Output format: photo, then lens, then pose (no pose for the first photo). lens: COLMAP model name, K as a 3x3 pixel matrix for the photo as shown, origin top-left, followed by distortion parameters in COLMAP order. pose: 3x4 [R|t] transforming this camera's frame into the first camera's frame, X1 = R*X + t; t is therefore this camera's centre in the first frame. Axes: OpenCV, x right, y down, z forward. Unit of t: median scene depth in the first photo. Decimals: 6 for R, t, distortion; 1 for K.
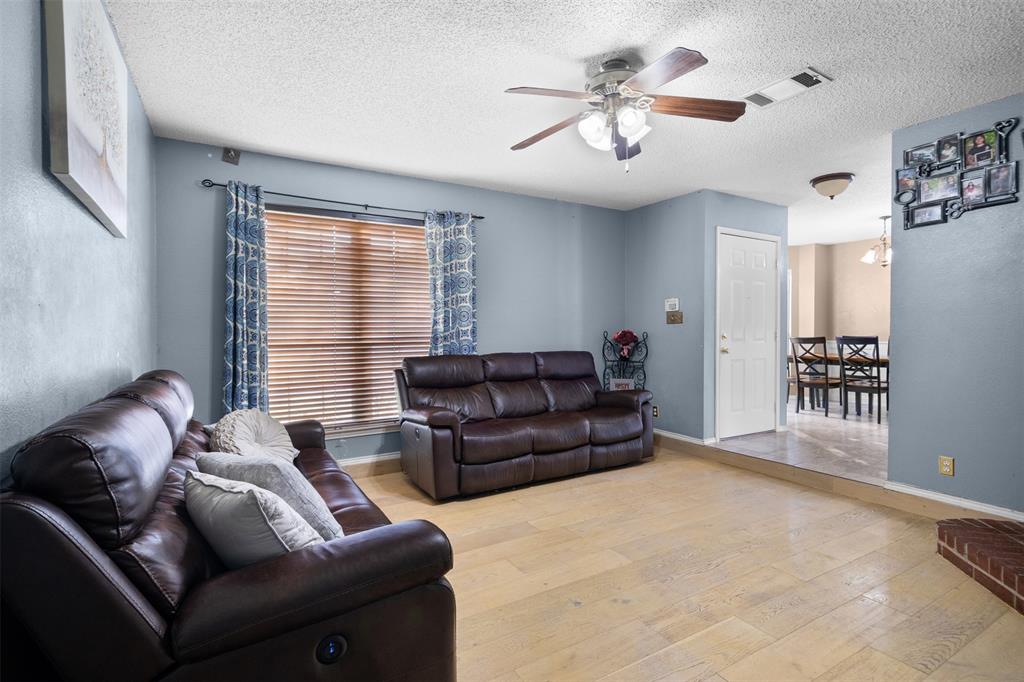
lens RADIAL K [[490.4, 0, 511.2], [0, 490.4, 323.3], [0, 0, 1]] dist [-0.001563, 0.001672]
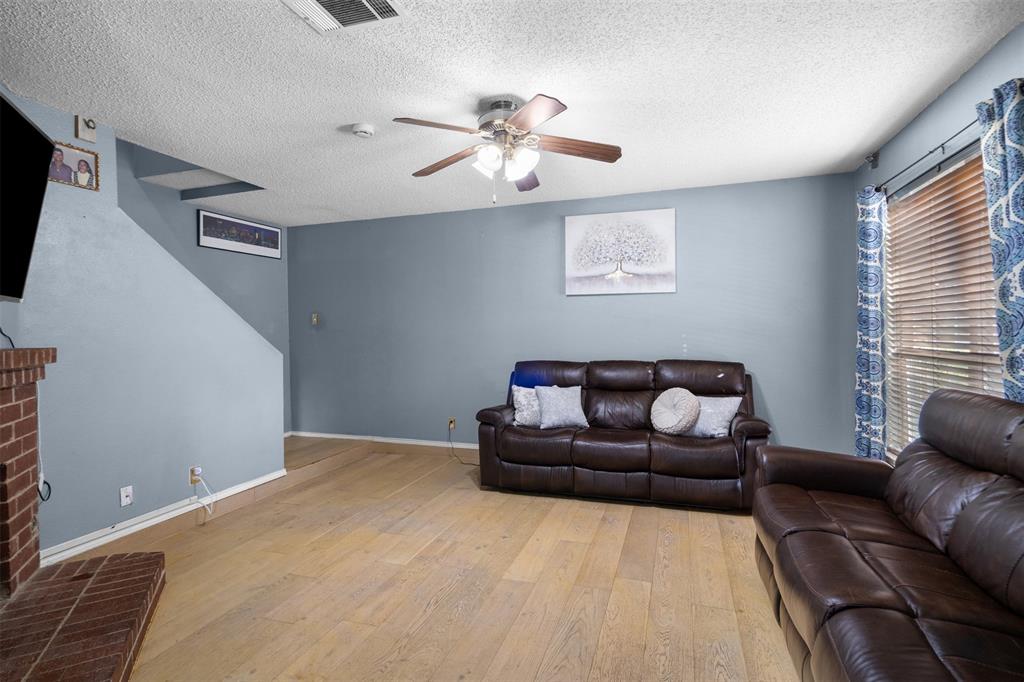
lens RADIAL K [[499.4, 0, 512.1], [0, 499.4, 328.4], [0, 0, 1]] dist [-0.000485, 0.000203]
pose [[-0.752551, 0.017578, -0.658299, 0.763786], [0.032216, 0.999429, -0.010142, -0.015279], [0.657745, -0.028840, -0.752688, 1.525287]]
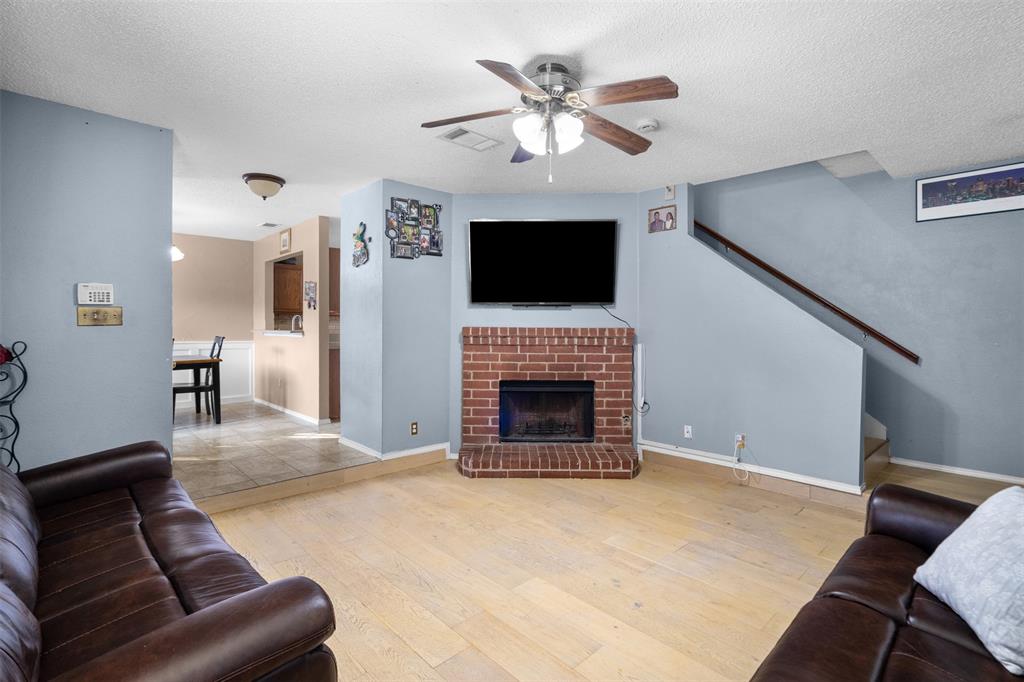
lens RADIAL K [[480.5, 0, 512.5], [0, 480.5, 327.9], [0, 0, 1]] dist [-0.016203, -0.000126]
pose [[-0.225880, -0.000032, 0.974155, -0.566909], [-0.017210, 0.999844, -0.003958, -0.005206], [-0.974003, -0.017659, -0.225845, 1.074118]]
